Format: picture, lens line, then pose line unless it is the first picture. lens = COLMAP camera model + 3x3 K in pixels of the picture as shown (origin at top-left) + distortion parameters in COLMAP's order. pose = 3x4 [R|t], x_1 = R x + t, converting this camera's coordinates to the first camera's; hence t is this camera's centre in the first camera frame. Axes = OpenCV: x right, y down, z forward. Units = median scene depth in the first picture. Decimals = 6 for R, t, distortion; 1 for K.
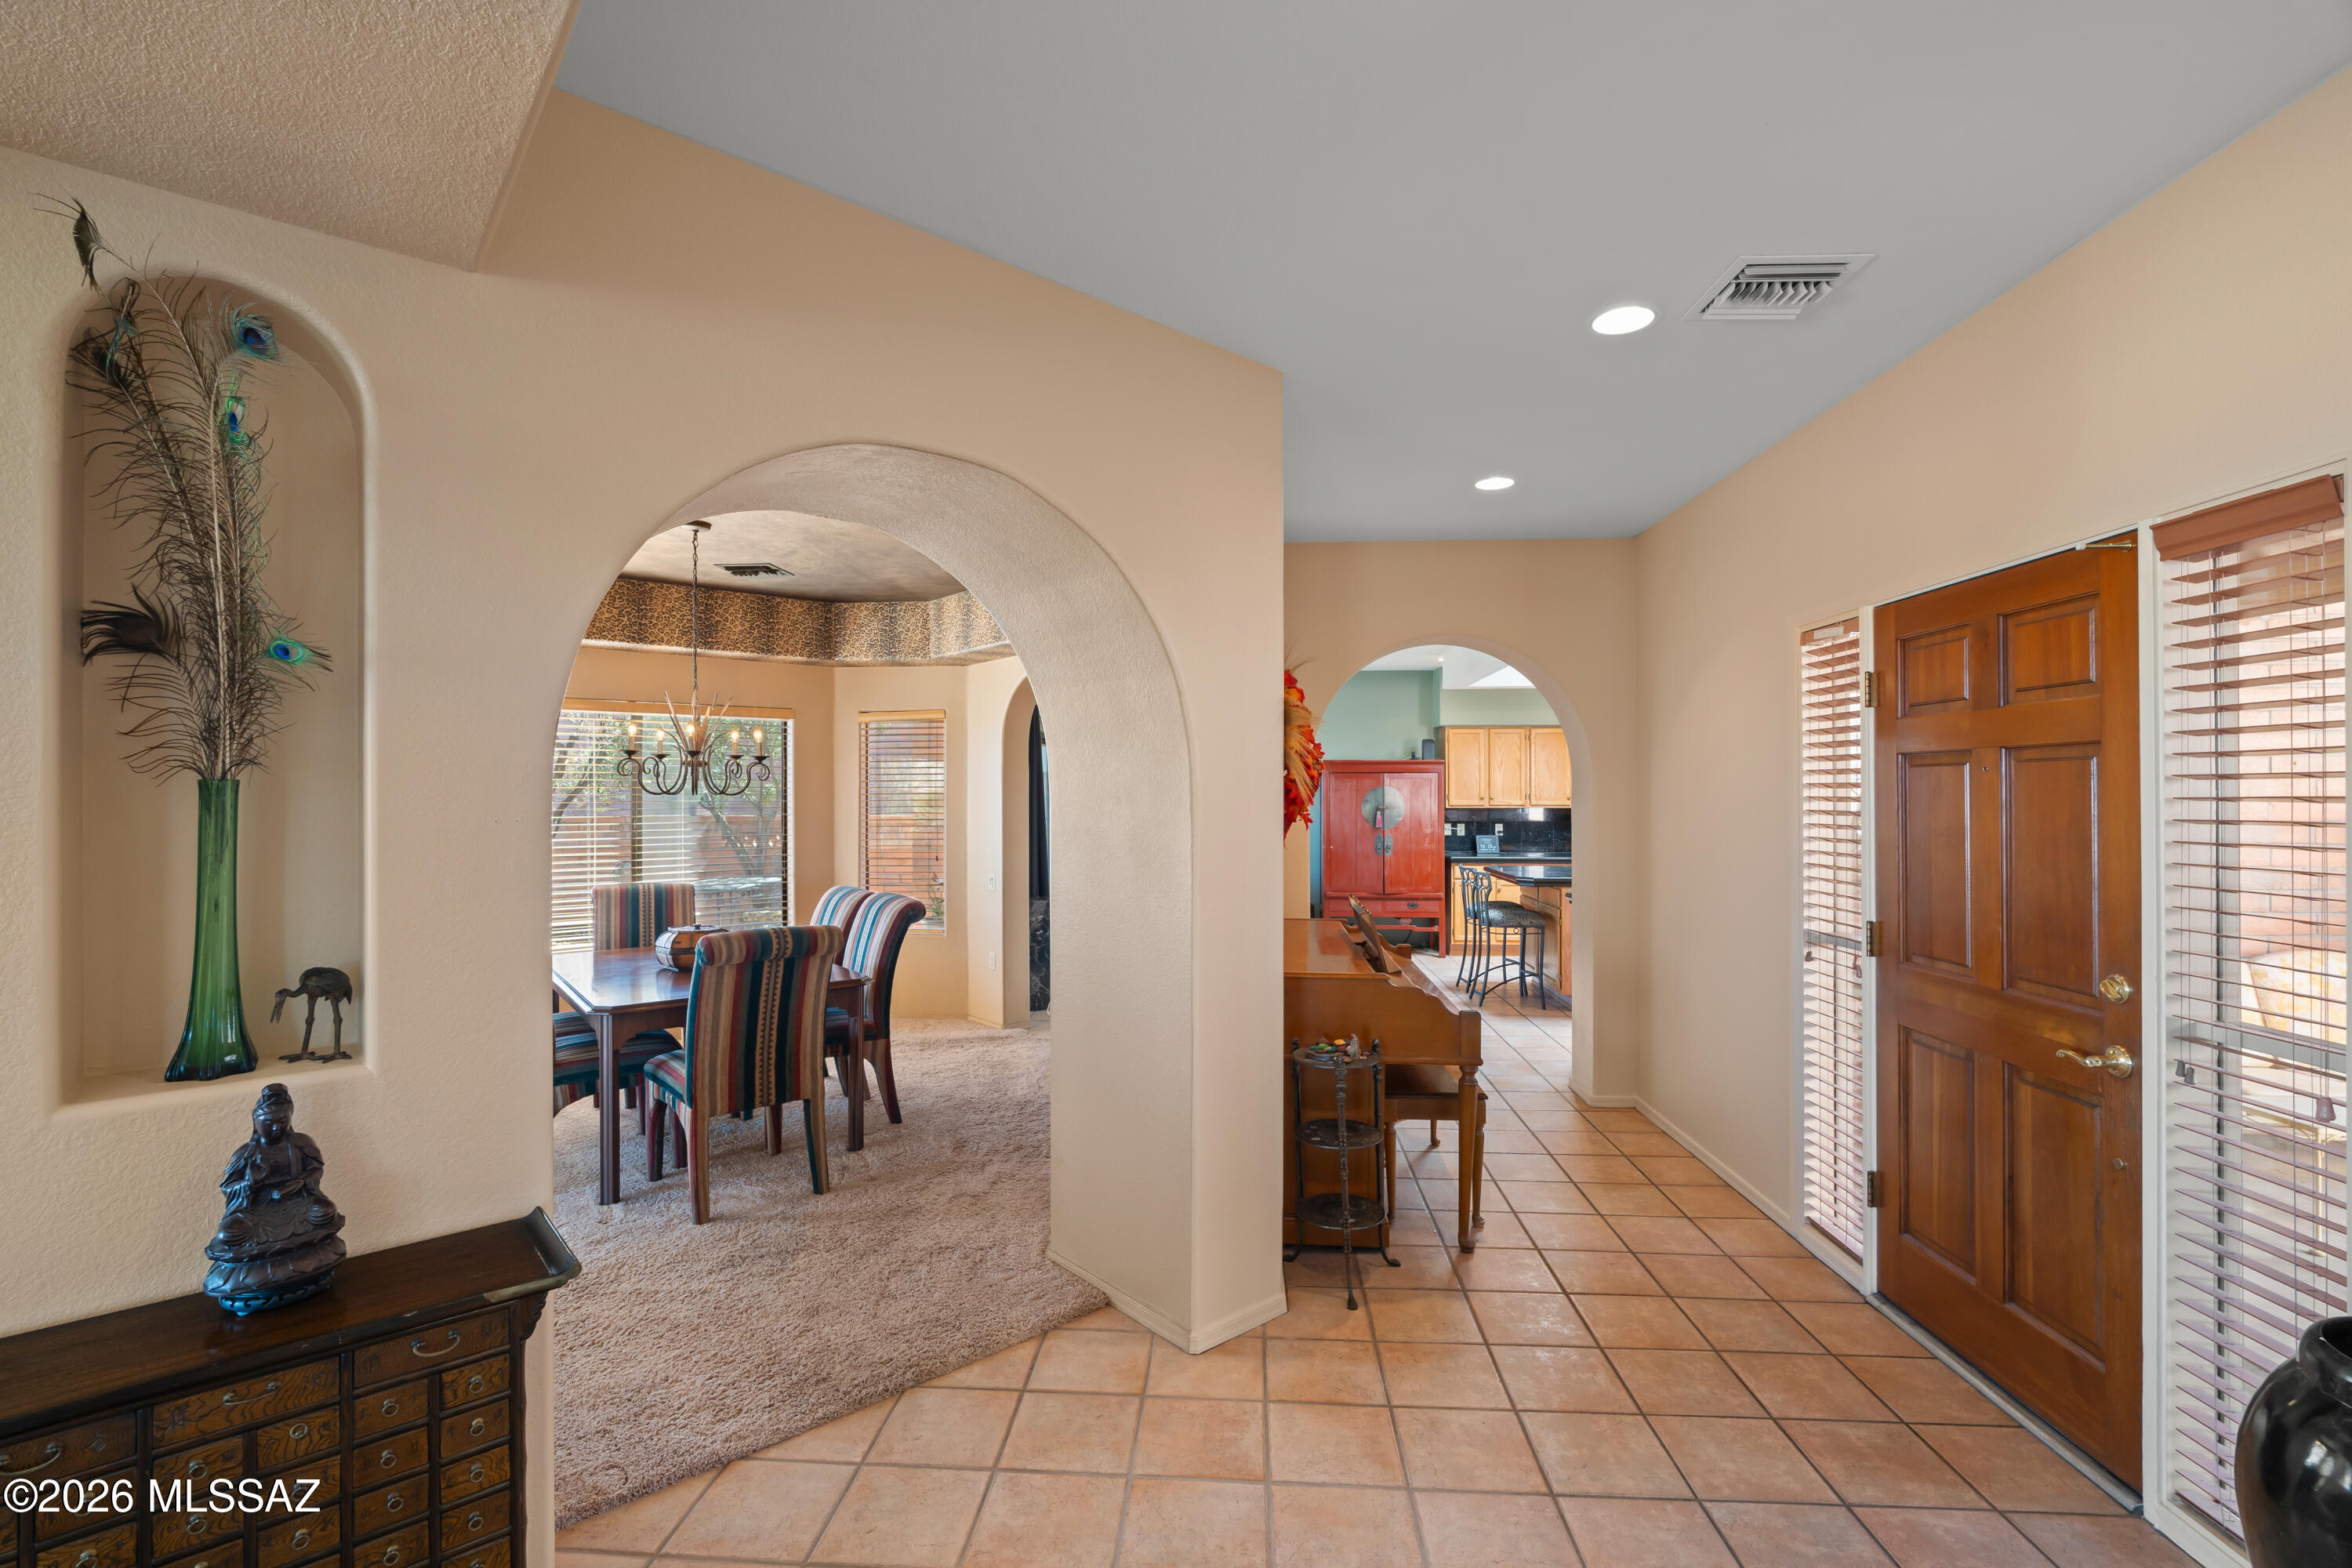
lens RADIAL K [[1029.6, 0, 1170.7], [0, 1029.6, 785.9], [0, 0, 1]] dist [0.000275, -0.000149]
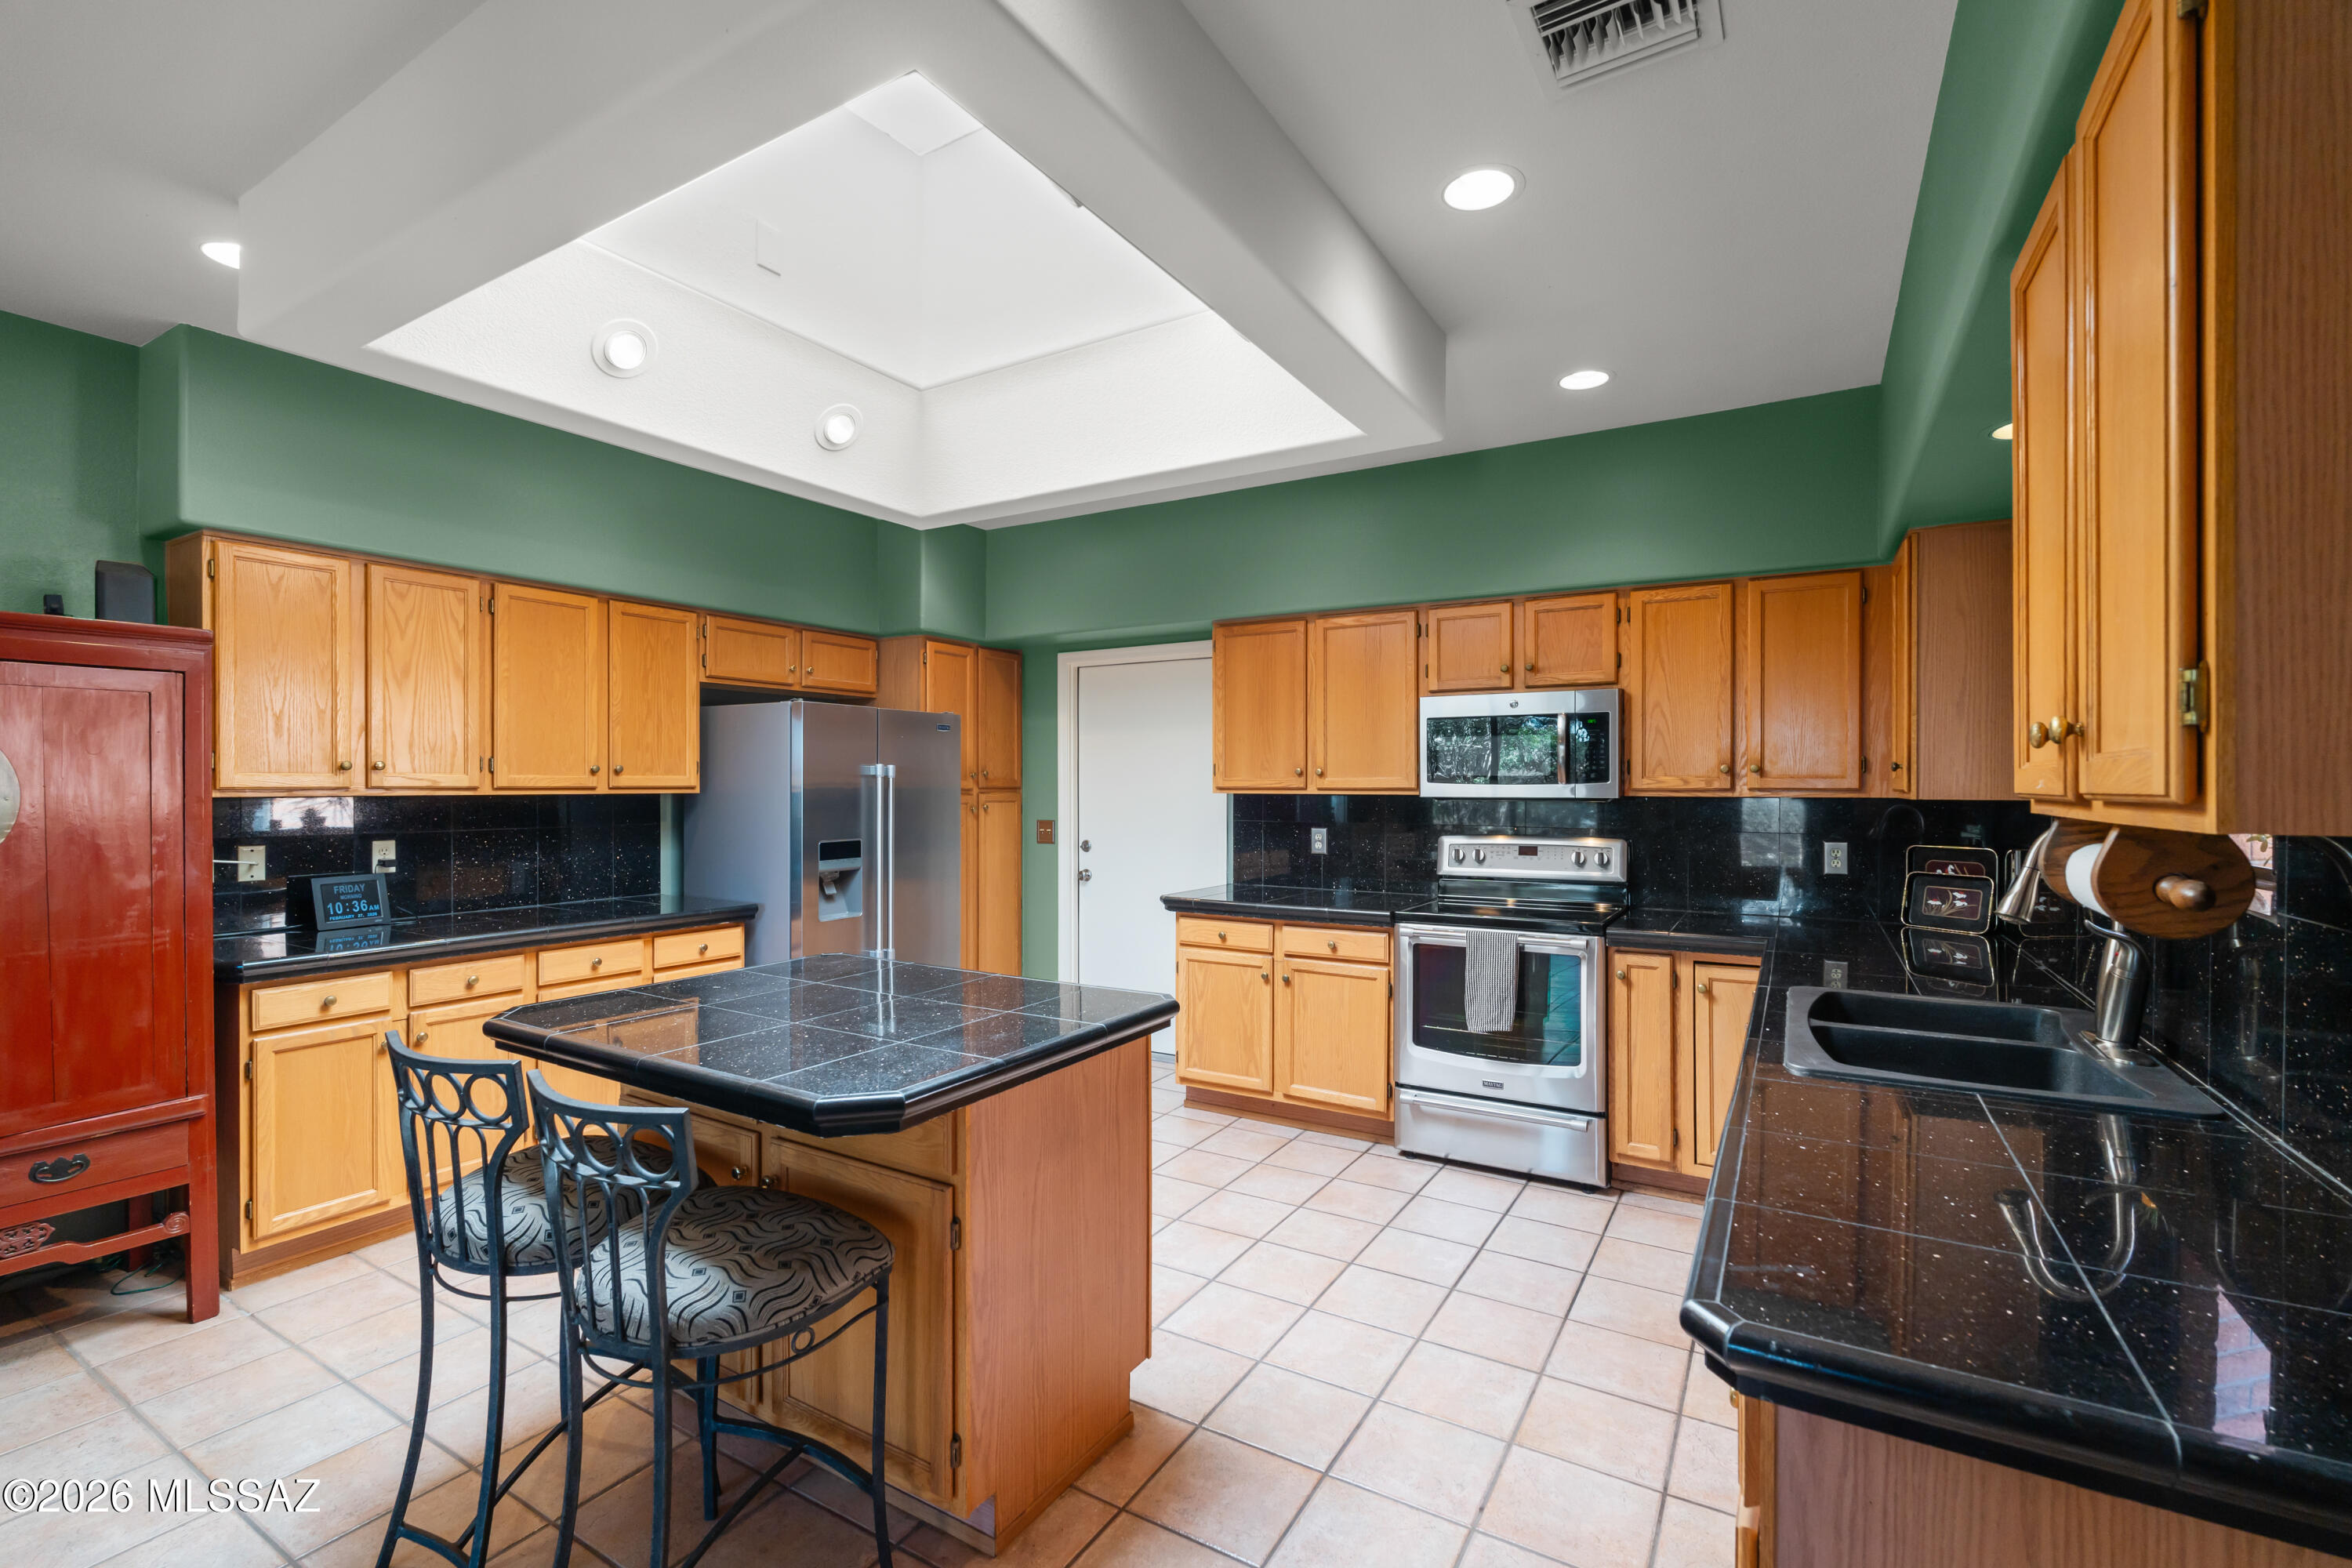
lens RADIAL K [[1029.6, 0, 1175.9], [0, 1029.6, 798.1], [0, 0, 1]] dist [0.000275, -0.000149]
pose [[0.496149, -0.019953, 0.868008, 0.149113], [0.006285, 0.999792, 0.019390, 0.016494], [-0.868215, -0.004165, 0.496171, 0.617164]]
